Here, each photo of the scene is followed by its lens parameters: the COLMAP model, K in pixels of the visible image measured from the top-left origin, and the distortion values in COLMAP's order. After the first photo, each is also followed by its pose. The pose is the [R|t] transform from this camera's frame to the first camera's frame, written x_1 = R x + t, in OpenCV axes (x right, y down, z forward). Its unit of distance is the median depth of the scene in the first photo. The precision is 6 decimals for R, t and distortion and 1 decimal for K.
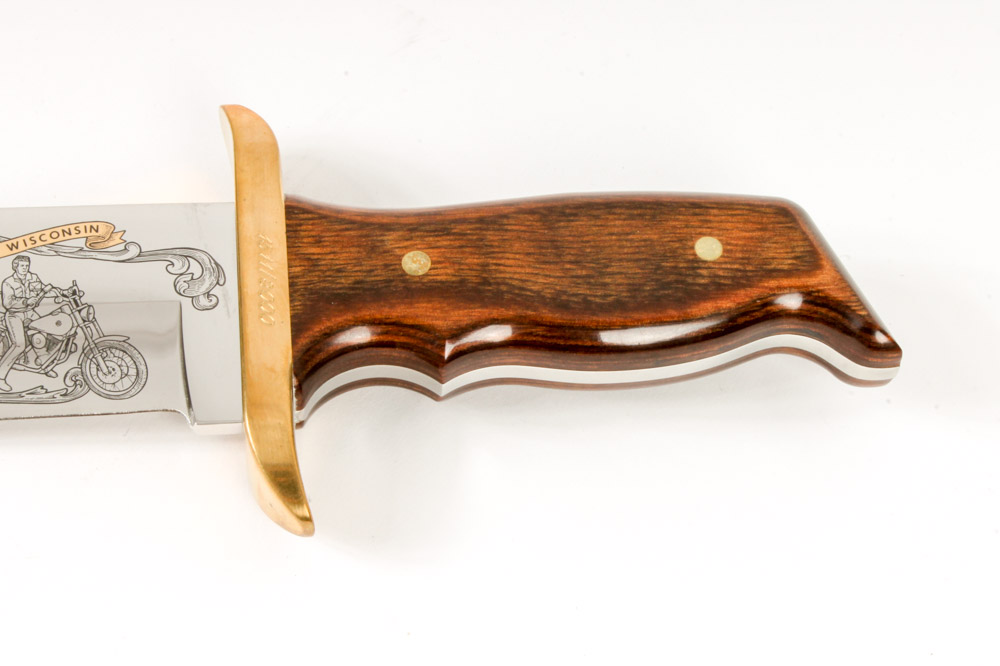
lens RADIAL K [[2170.3, 0, 499.9], [0, 2170.3, 331.2], [0, 0, 1]] dist [0.034168, 0.000000]
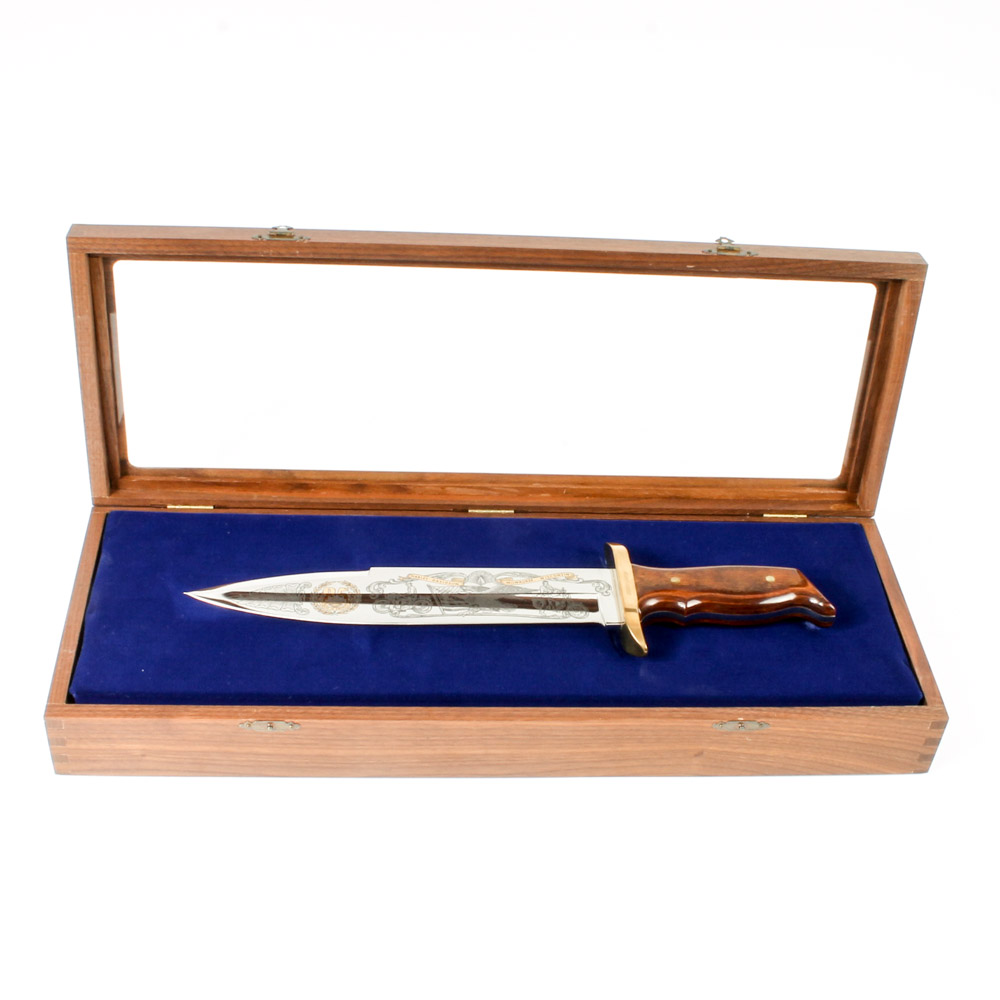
lens RADIAL K [[1544.7, 0, 500.7], [0, 1544.7, 499.3], [0, 0, 1]] dist [-0.144225, 0.000000]
pose [[0.998604, 0.001958, -0.052793, -0.169330], [-0.020994, 0.931721, -0.362566, 0.652371], [0.048478, 0.363168, 0.930461, -1.073644]]
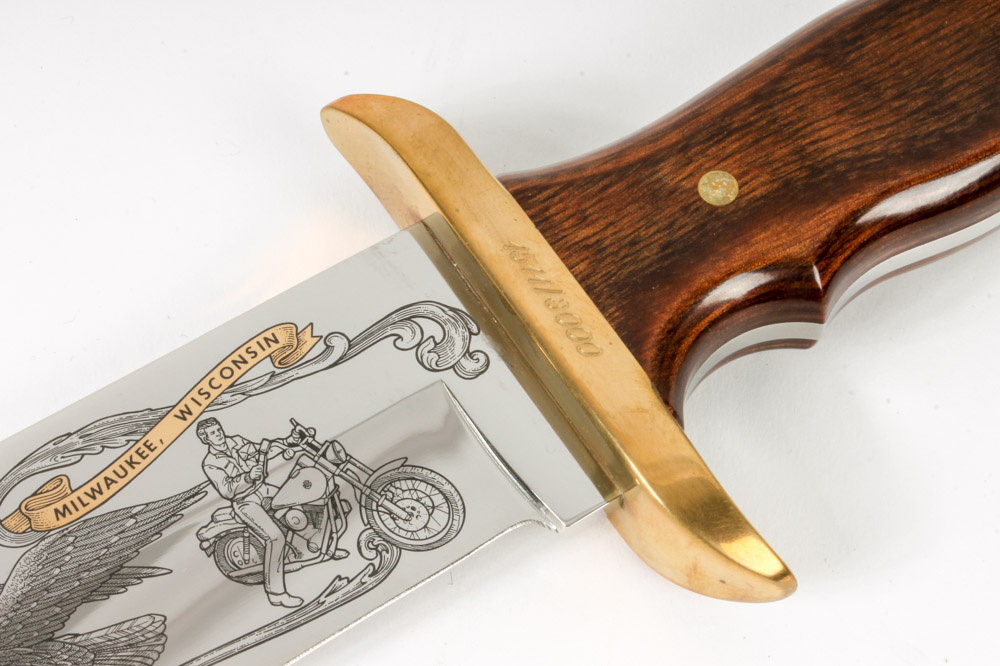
lens RADIAL K [[2170.3, 0, 507.1], [0, 2170.3, 341.7], [0, 0, 1]] dist [0.034168, 0.000000]
pose [[0.885579, -0.434915, 0.163093, -0.237934], [0.420266, 0.899775, 0.117399, -0.098611], [-0.197805, -0.035424, 0.979601, 0.306214]]
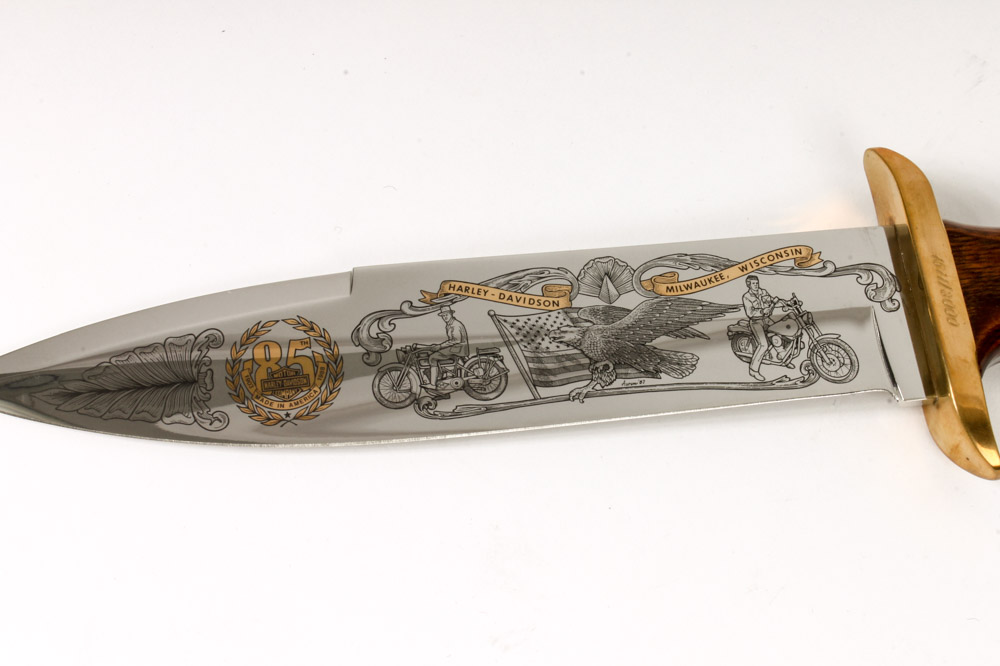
lens RADIAL K [[1867.8, 0, 499.5], [0, 1867.8, 337.7], [0, 0, 1]] dist [0.019477, 0.000000]
pose [[0.999234, -0.039089, 0.002089, -0.383407], [0.038535, 0.991636, 0.123180, -0.146844], [-0.006886, -0.123005, 0.992382, -0.159307]]
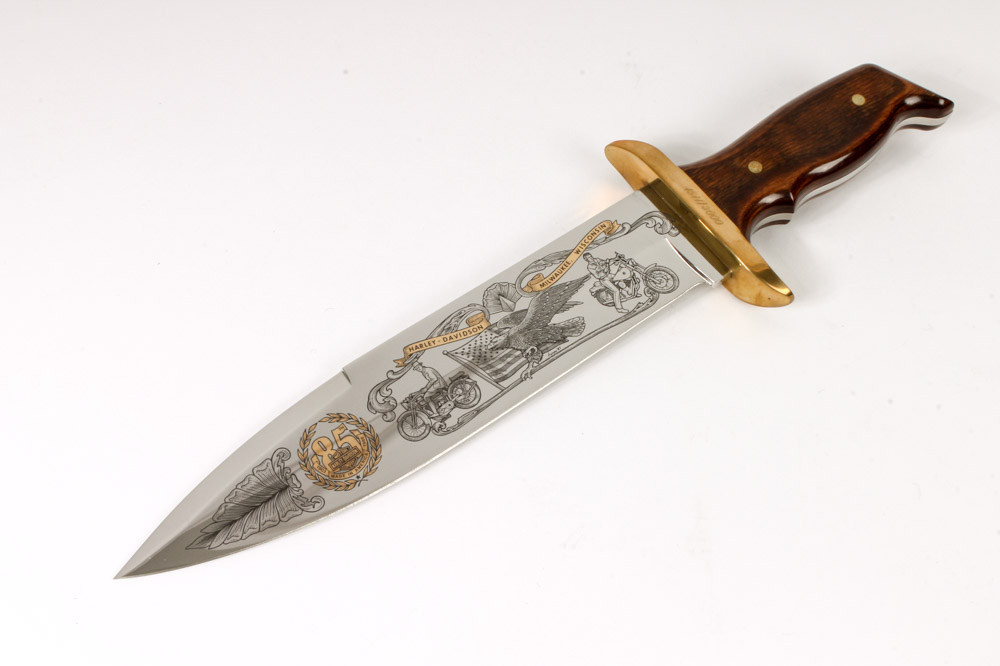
lens RADIAL K [[1636.0, 0, 499.1], [0, 1636.0, 328.5], [0, 0, 1]] dist [-0.013654, 0.000000]
pose [[0.849208, -0.469054, 0.242558, -0.685065], [0.452002, 0.883164, 0.125365, -0.198210], [-0.273022, 0.003176, 0.962003, -0.415650]]
